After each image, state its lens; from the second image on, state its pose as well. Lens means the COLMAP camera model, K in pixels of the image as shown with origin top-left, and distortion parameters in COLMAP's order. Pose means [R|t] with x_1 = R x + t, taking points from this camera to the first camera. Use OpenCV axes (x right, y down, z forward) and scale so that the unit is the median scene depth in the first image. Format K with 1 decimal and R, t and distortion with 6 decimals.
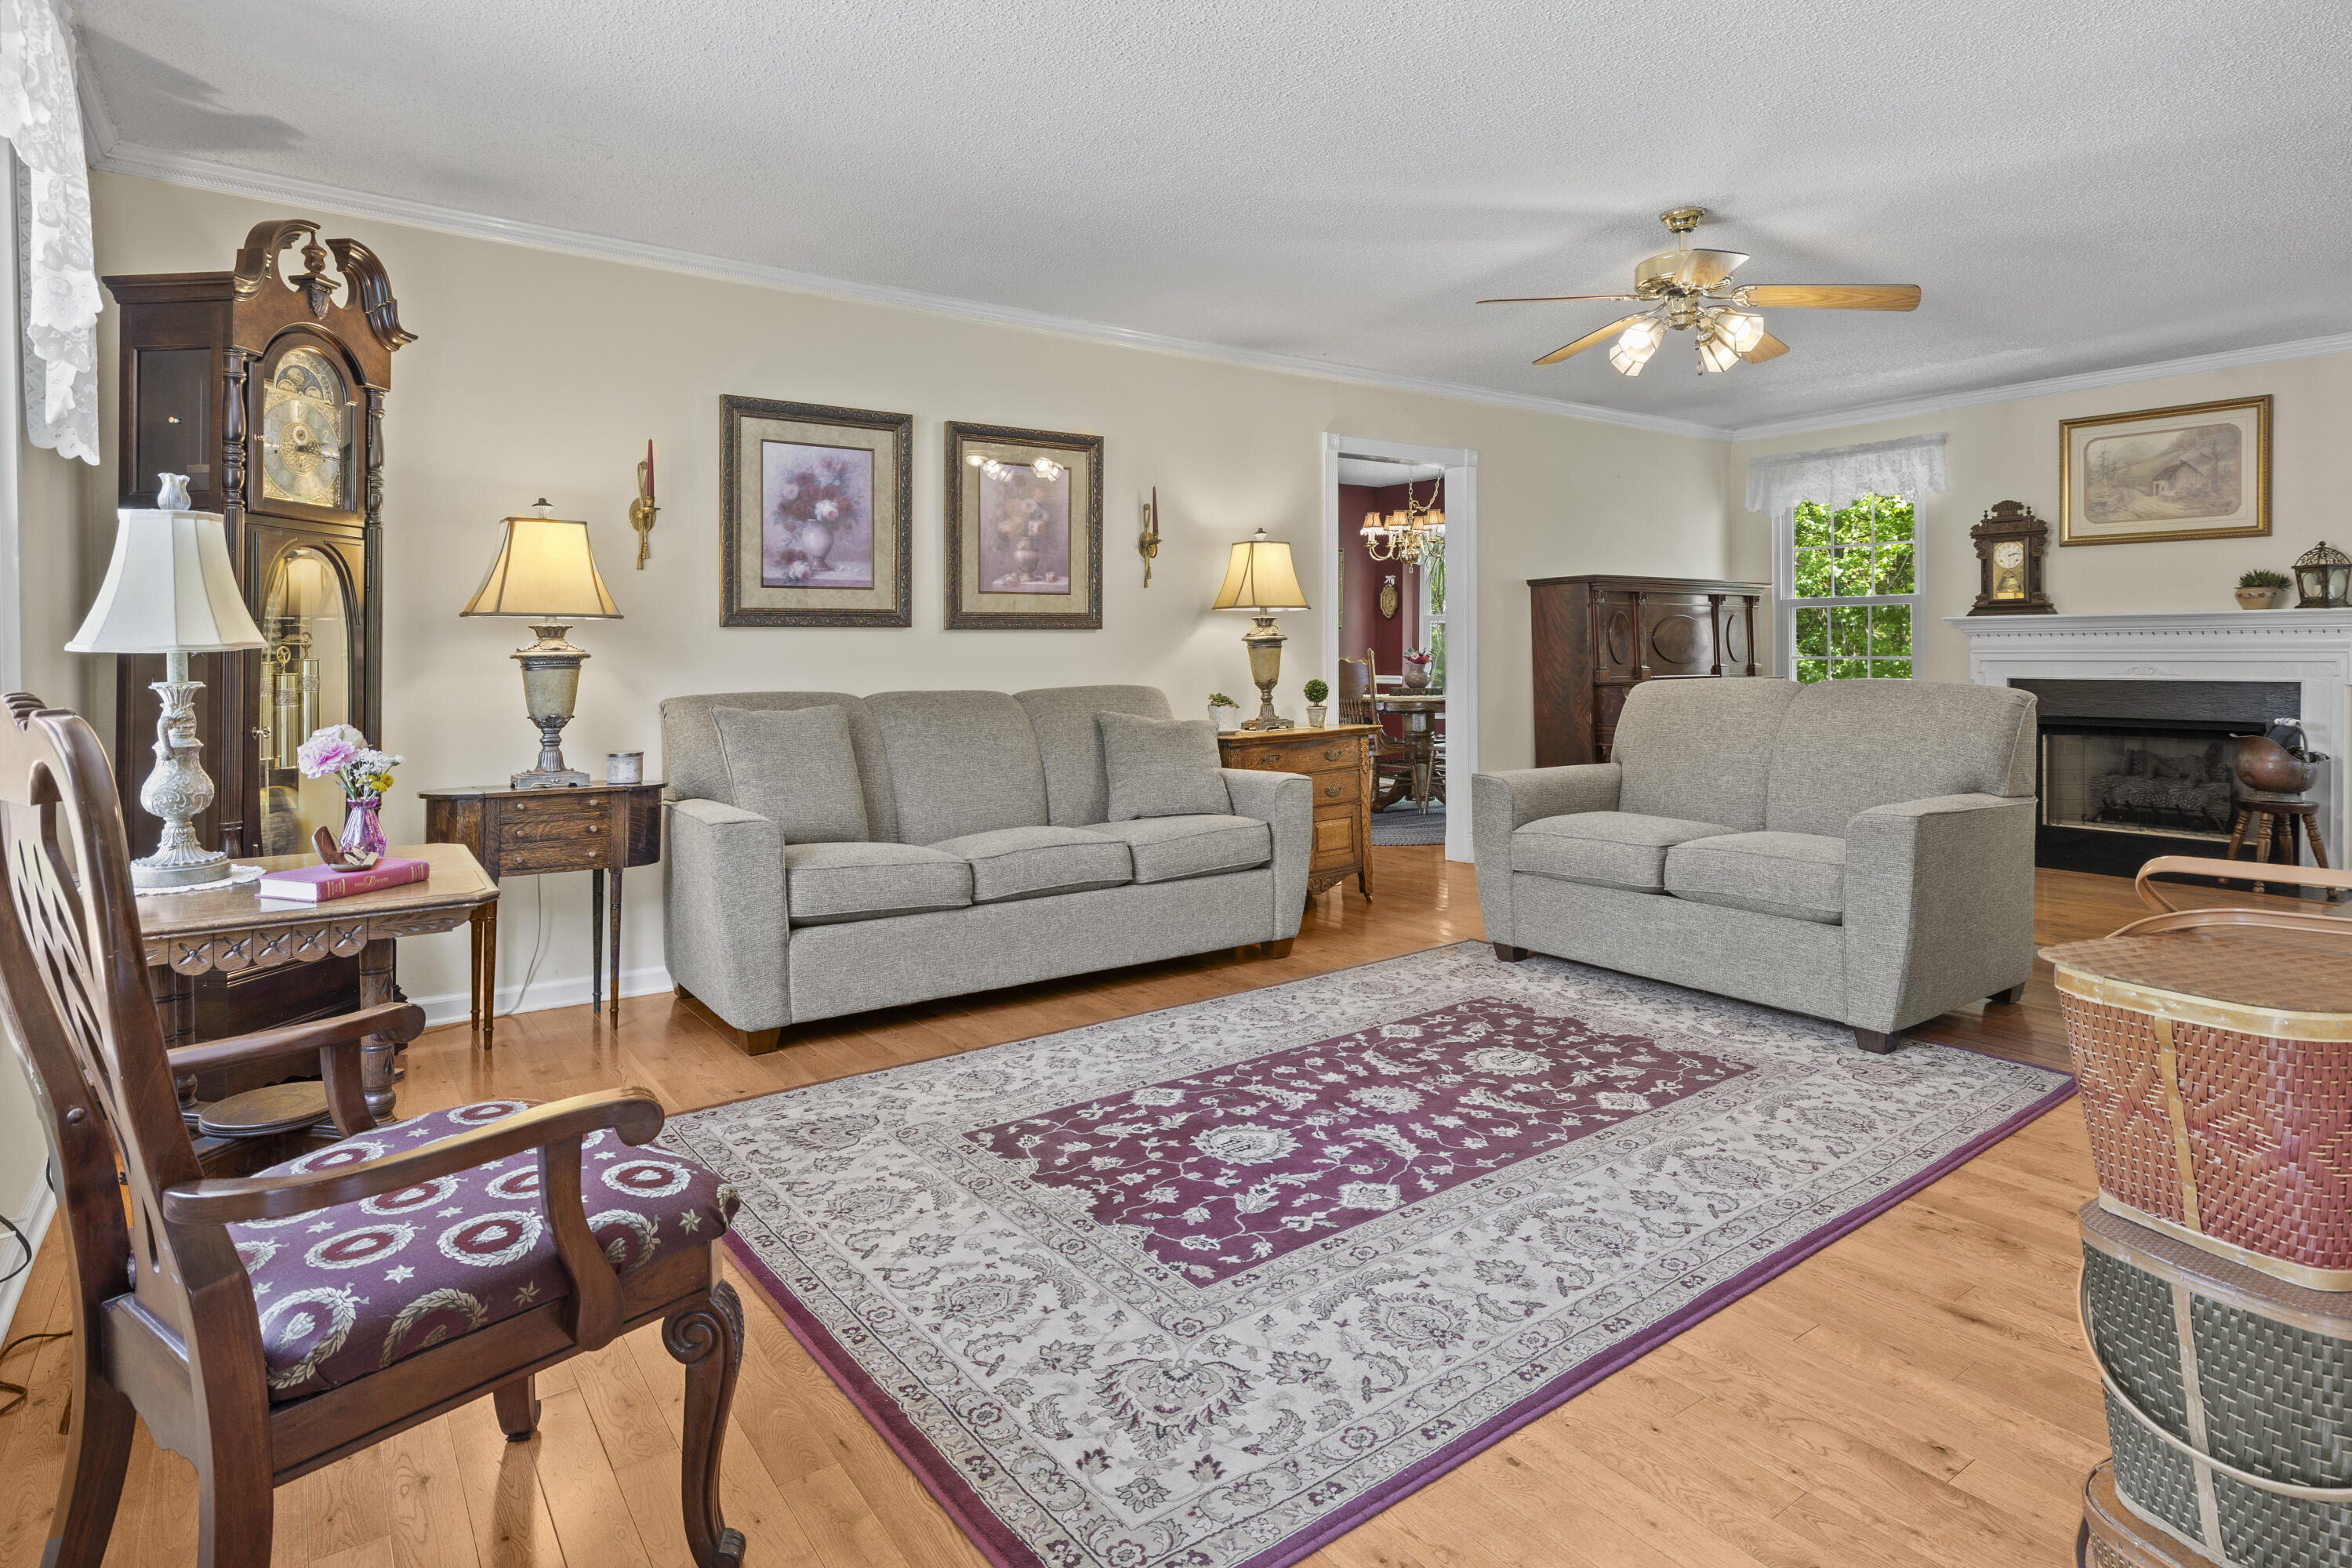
lens RADIAL K [[1252.2, 0, 1176.0], [0, 1252.2, 784.0], [0, 0, 1]] dist [-0.029771, 0.000472]
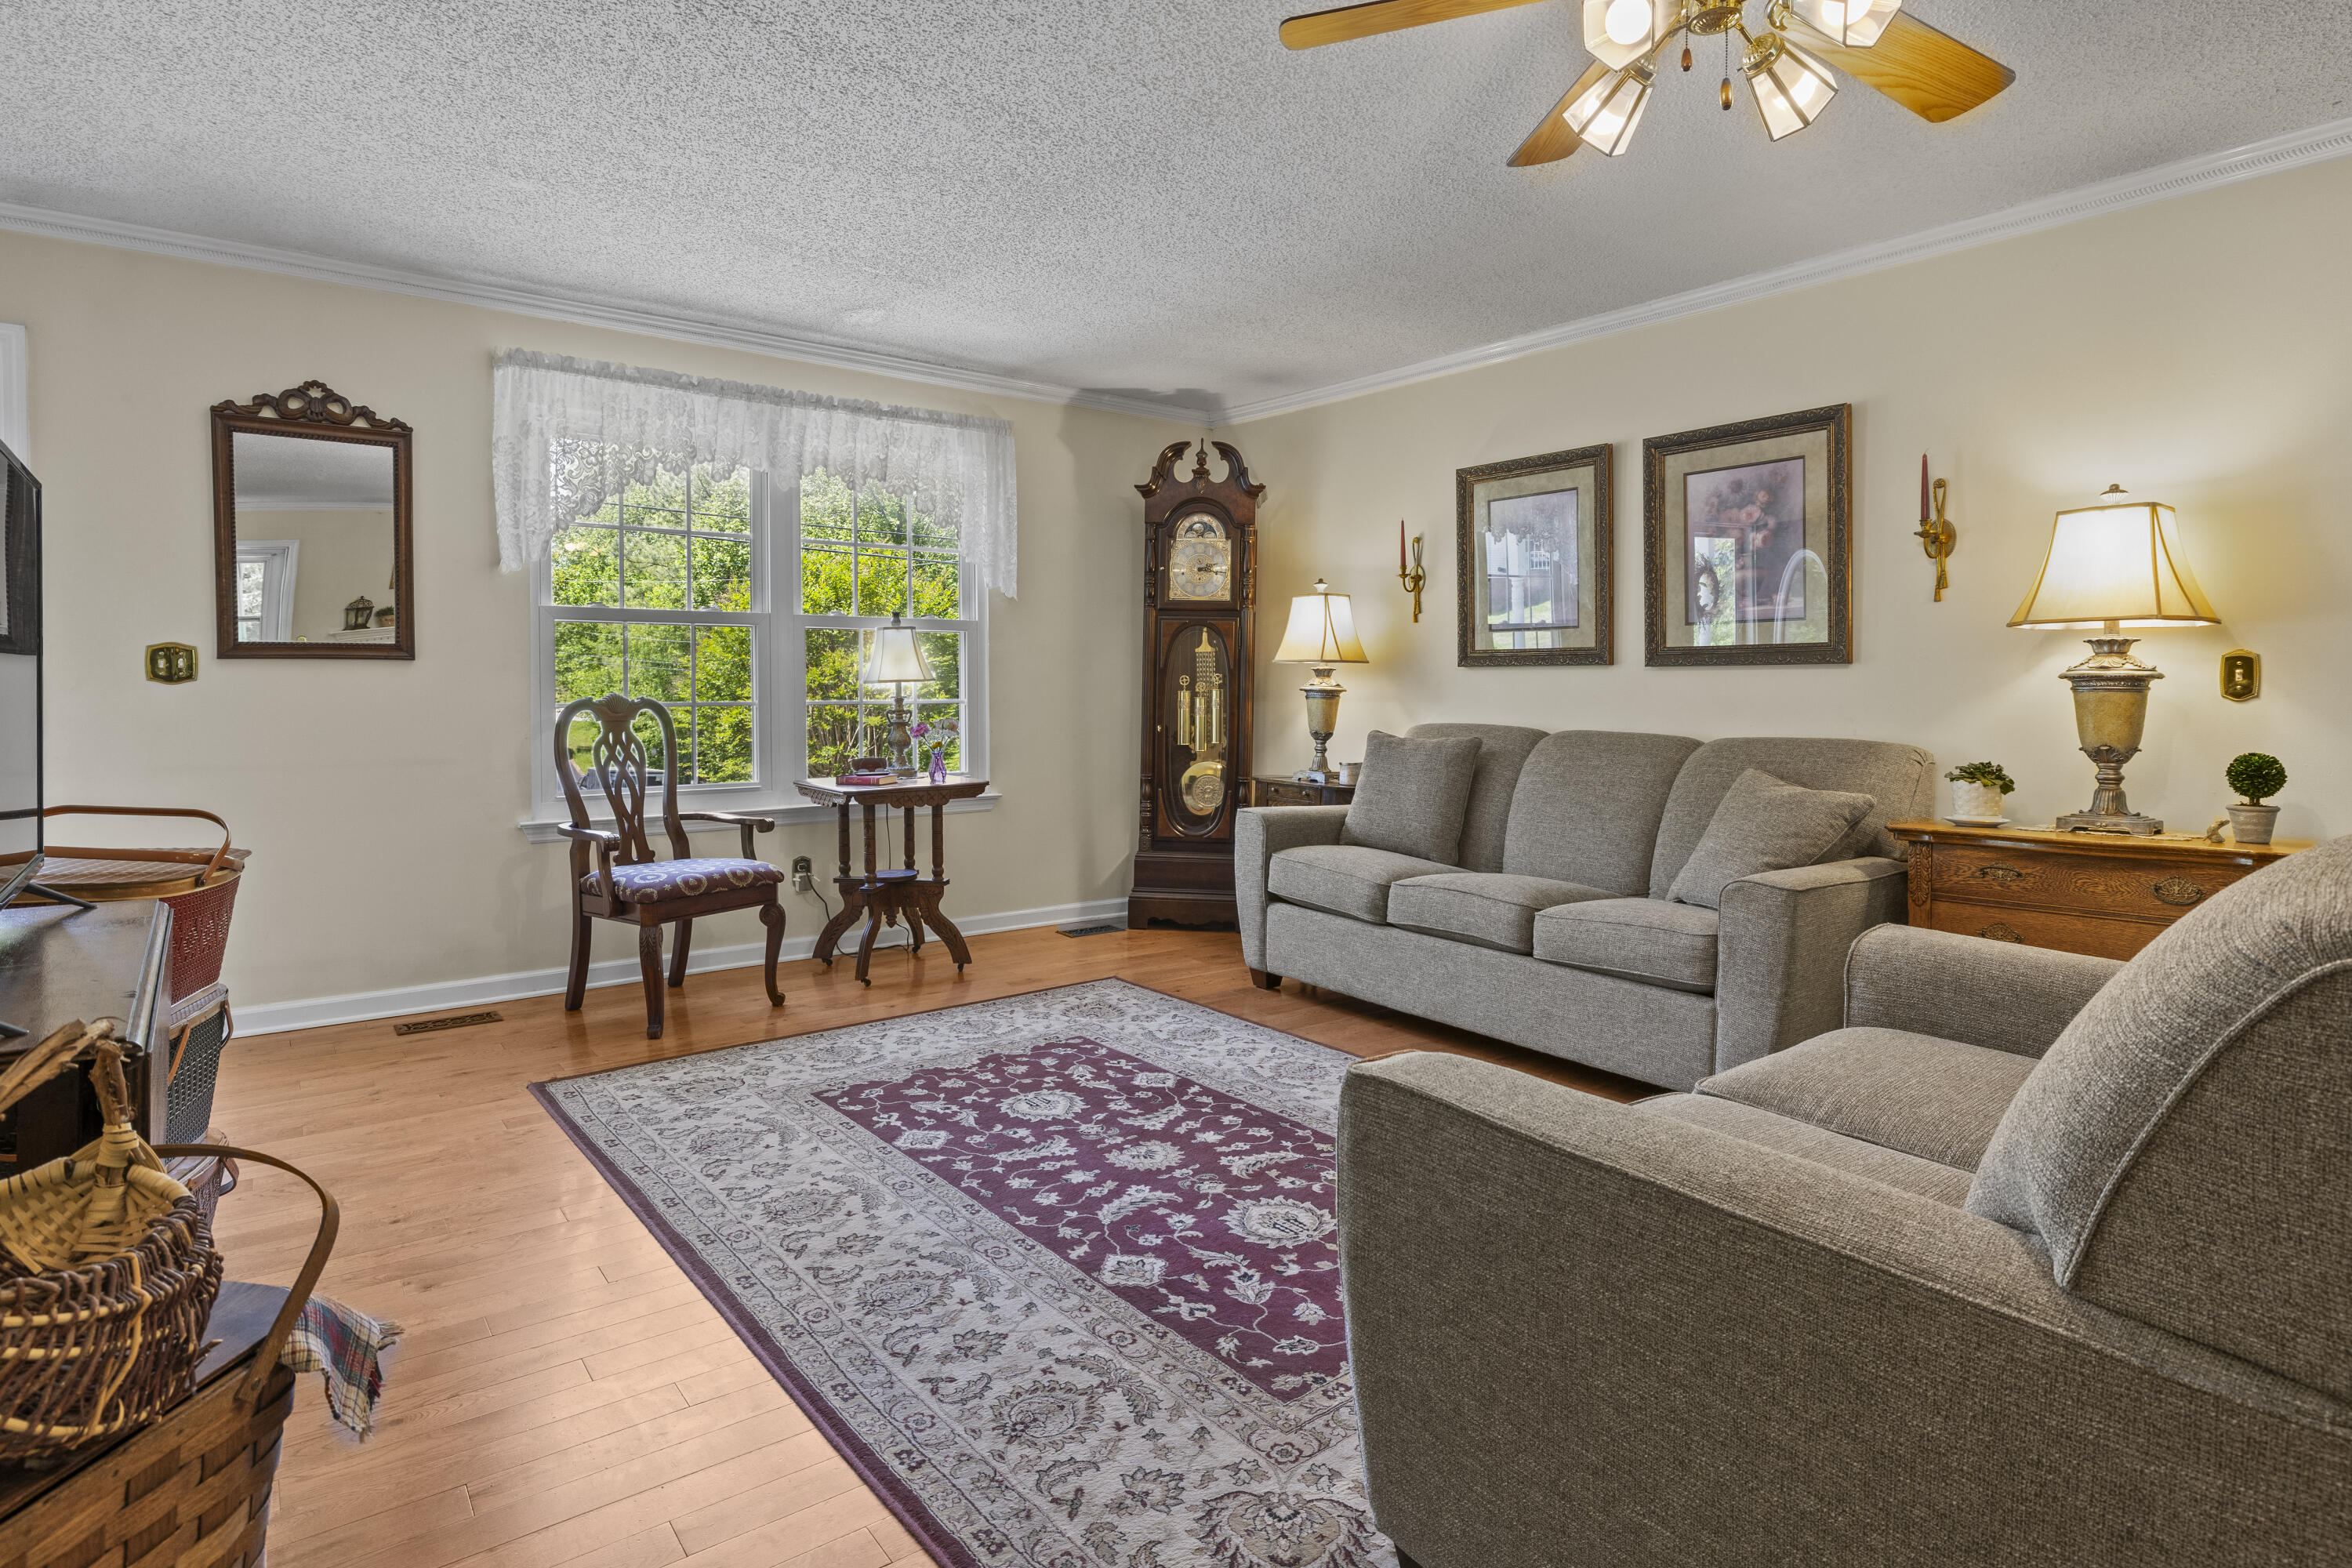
lens RADIAL K [[1231.7, 0, 1176.0], [0, 1231.7, 784.0], [0, 0, 1]] dist [0.065960, 0.000055]
pose [[0.033172, 0.096651, -0.994765, 0.829344], [-0.101004, 0.990542, 0.092872, -0.099186], [0.994333, 0.097394, 0.042620, 0.706803]]
